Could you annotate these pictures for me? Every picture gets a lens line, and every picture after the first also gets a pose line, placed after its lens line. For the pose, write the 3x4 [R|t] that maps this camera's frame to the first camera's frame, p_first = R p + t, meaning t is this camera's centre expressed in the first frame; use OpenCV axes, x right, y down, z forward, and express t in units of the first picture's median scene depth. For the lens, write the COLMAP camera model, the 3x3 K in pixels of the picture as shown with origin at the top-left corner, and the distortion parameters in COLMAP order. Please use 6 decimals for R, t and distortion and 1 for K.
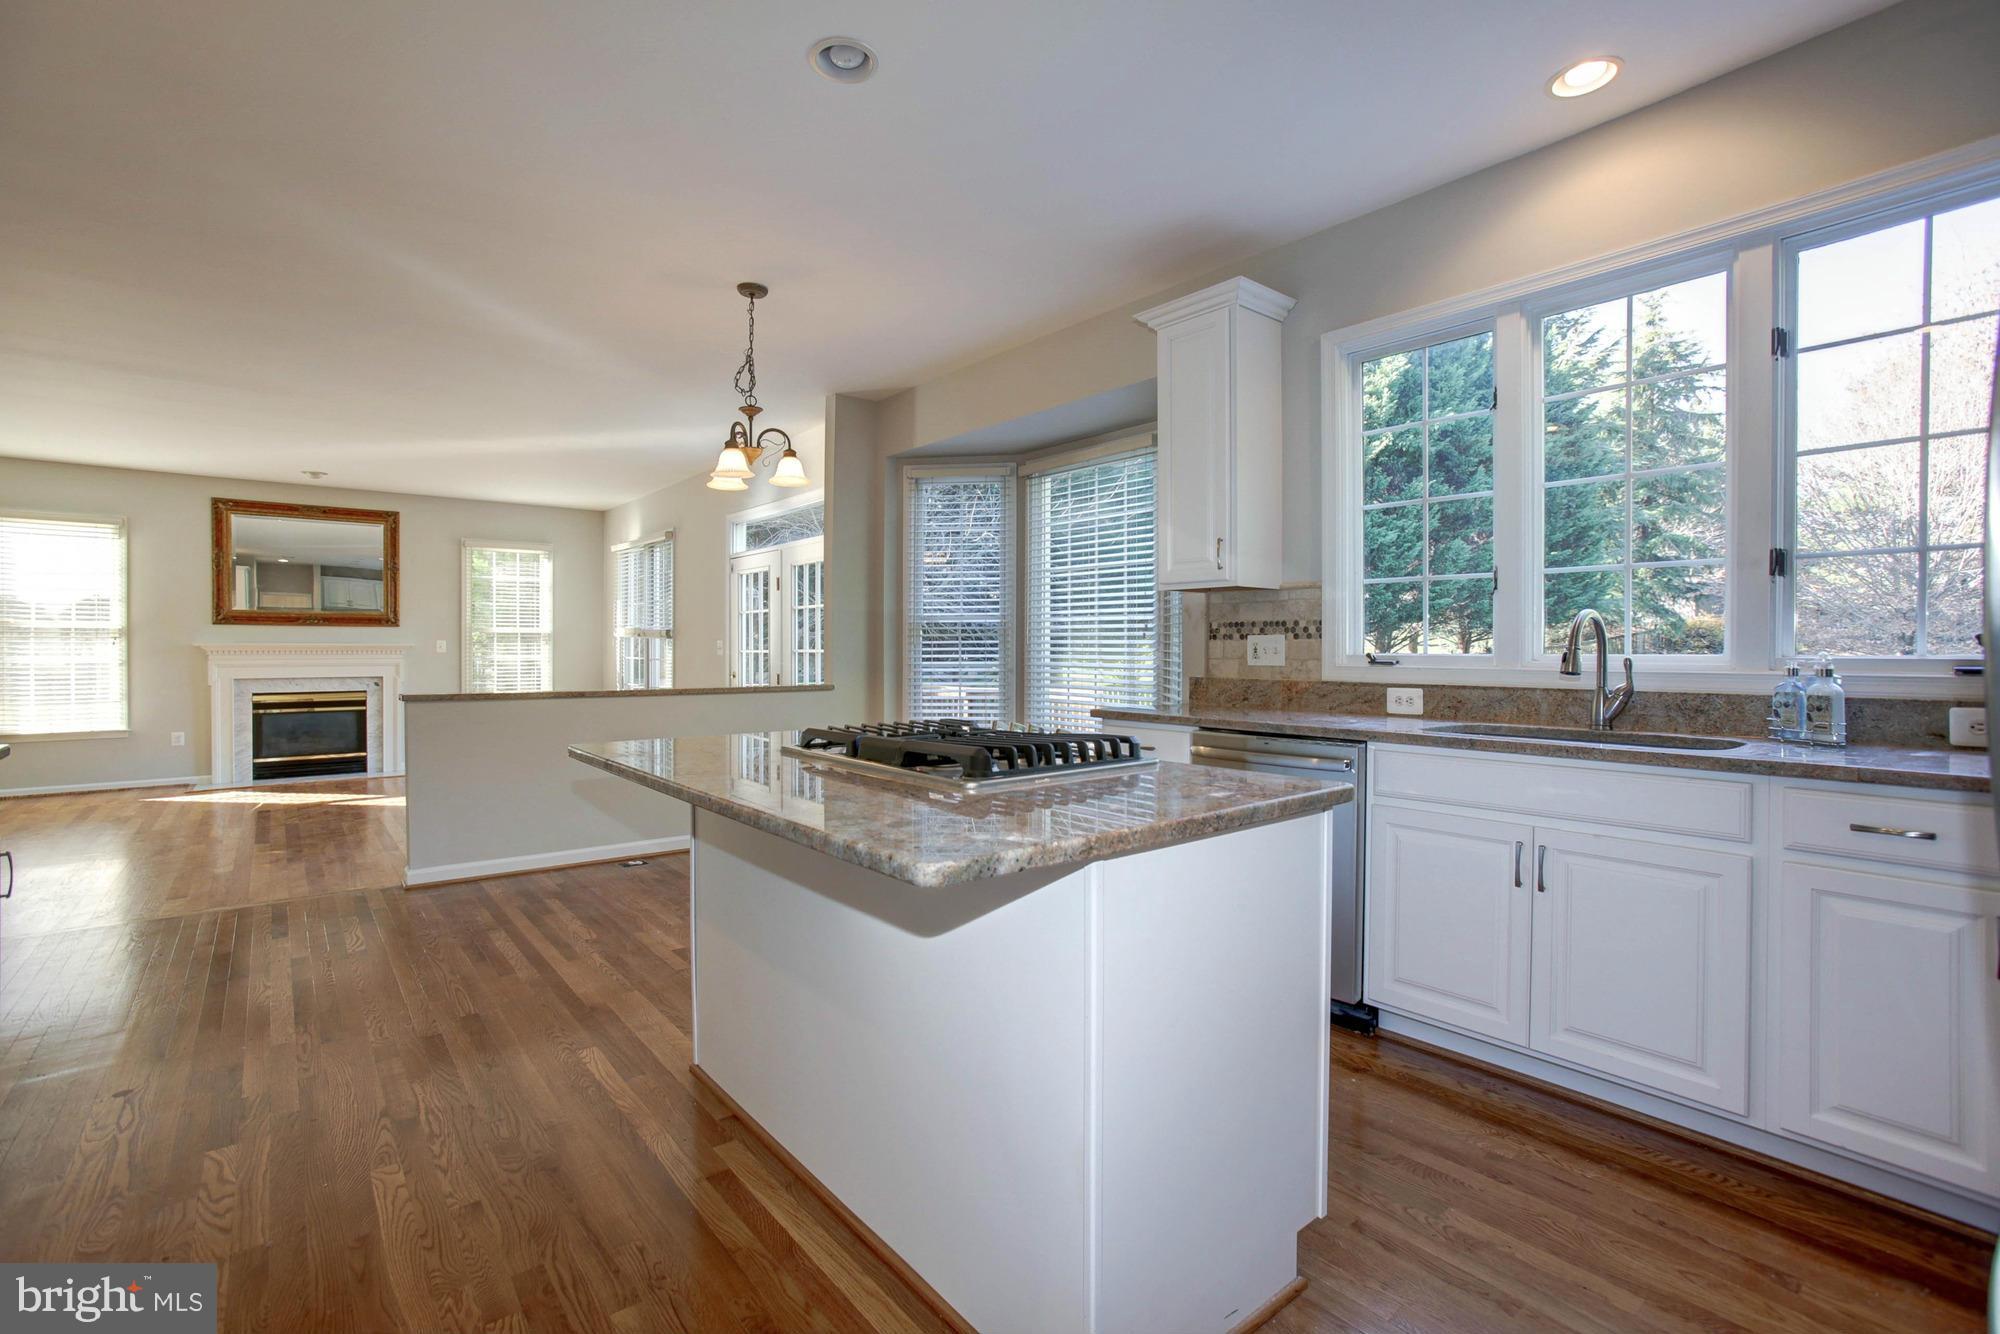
lens RADIAL K [[926.8, 0, 1002.6], [0, 926.8, 660.6], [0, 0, 1]] dist [-0.013100, 0.000839]
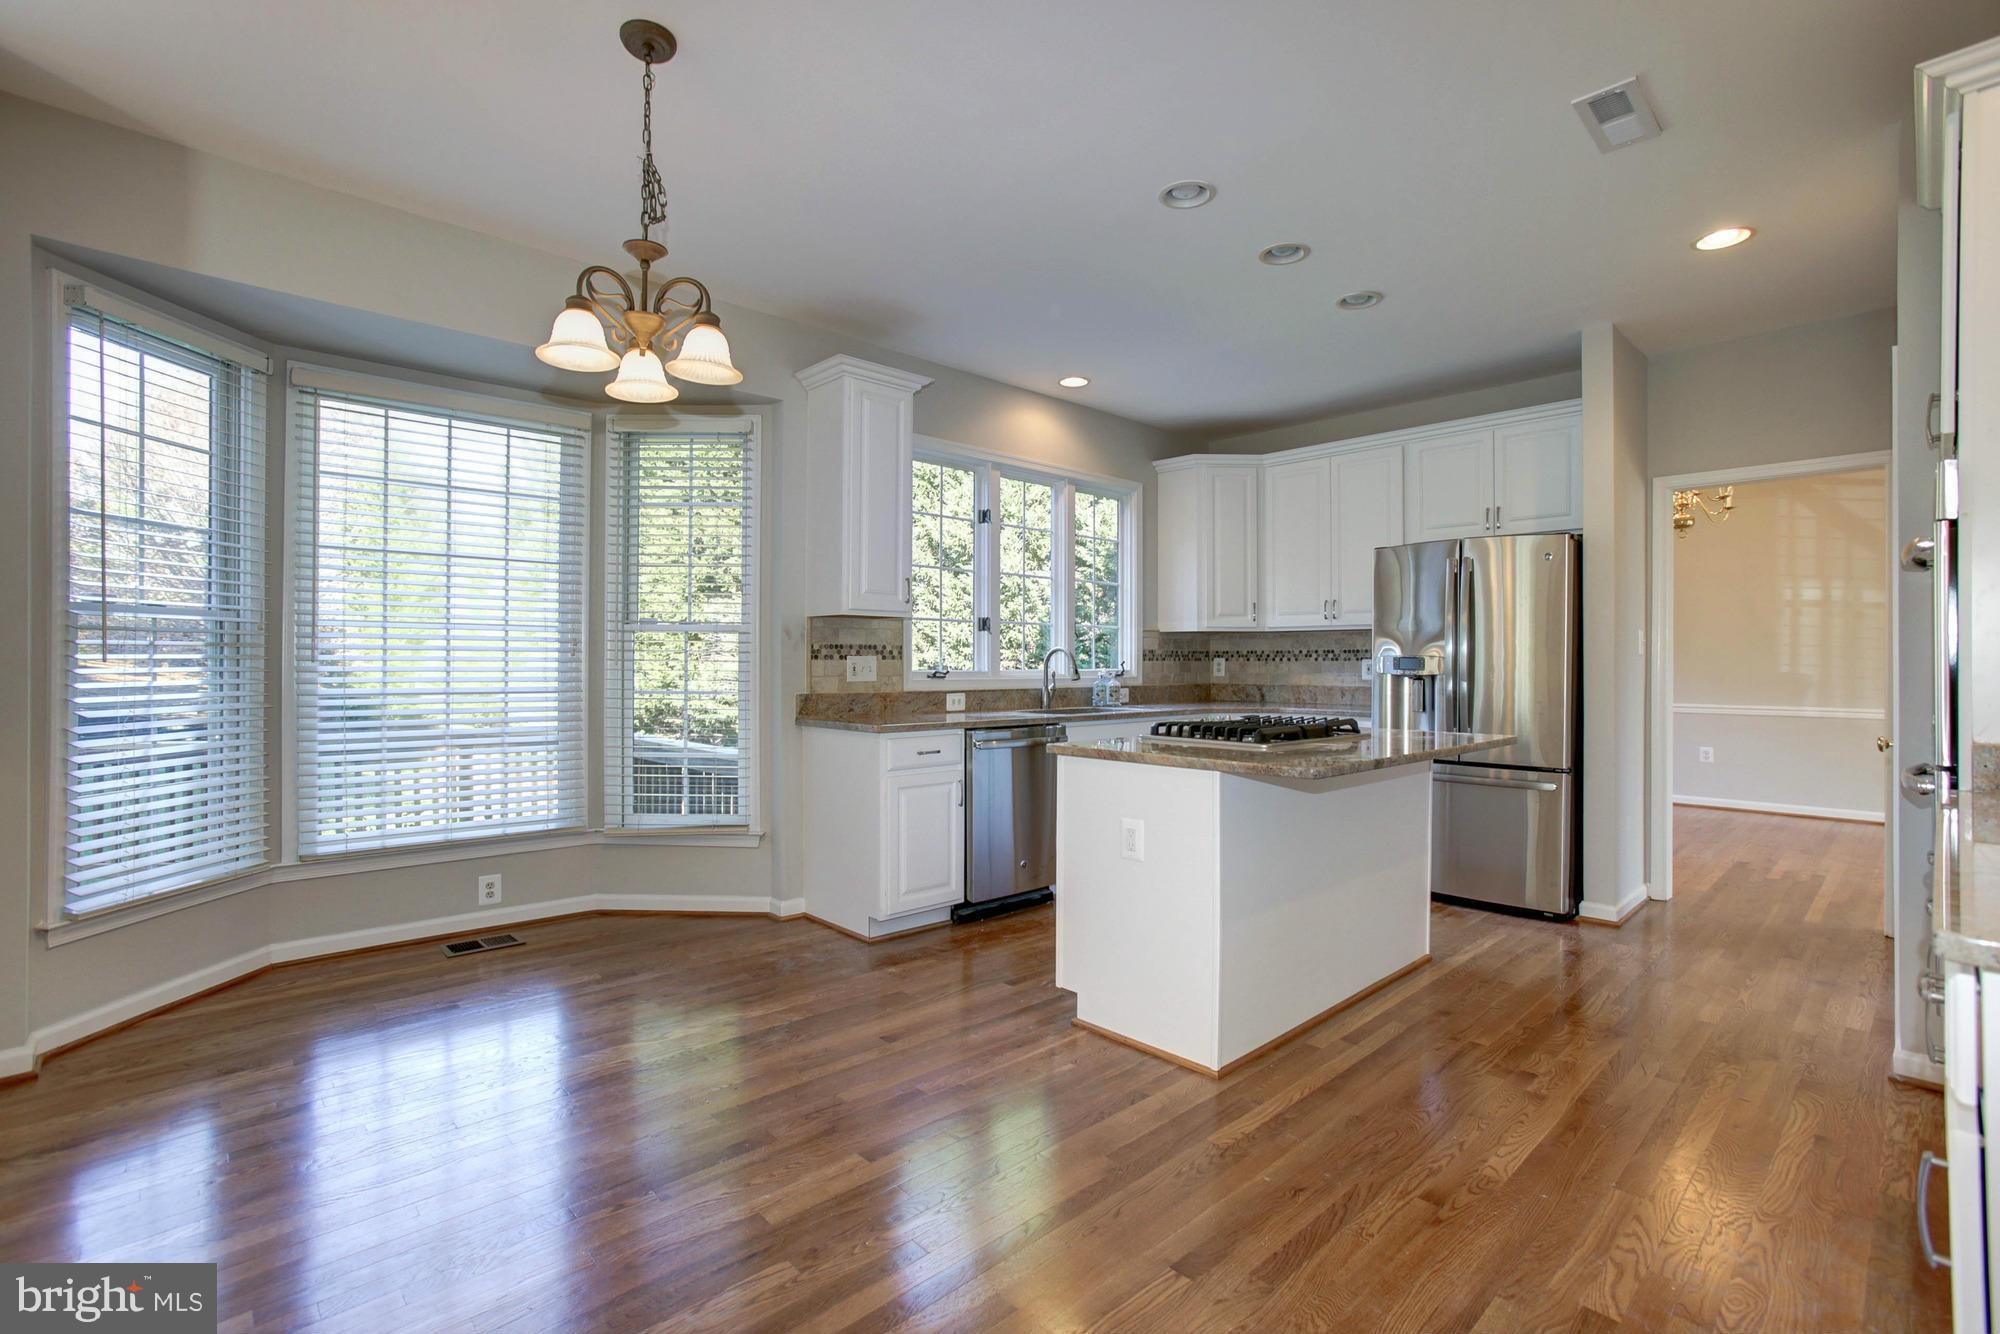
lens RADIAL K [[926.8, 0, 995.8], [0, 926.8, 662.3], [0, 0, 1]] dist [-0.013100, 0.000839]
pose [[-0.075706, 0.003799, 0.997123, -0.933990], [0.013293, 0.999908, -0.002800, -0.013759], [-0.997042, 0.013043, -0.075750, 0.911813]]
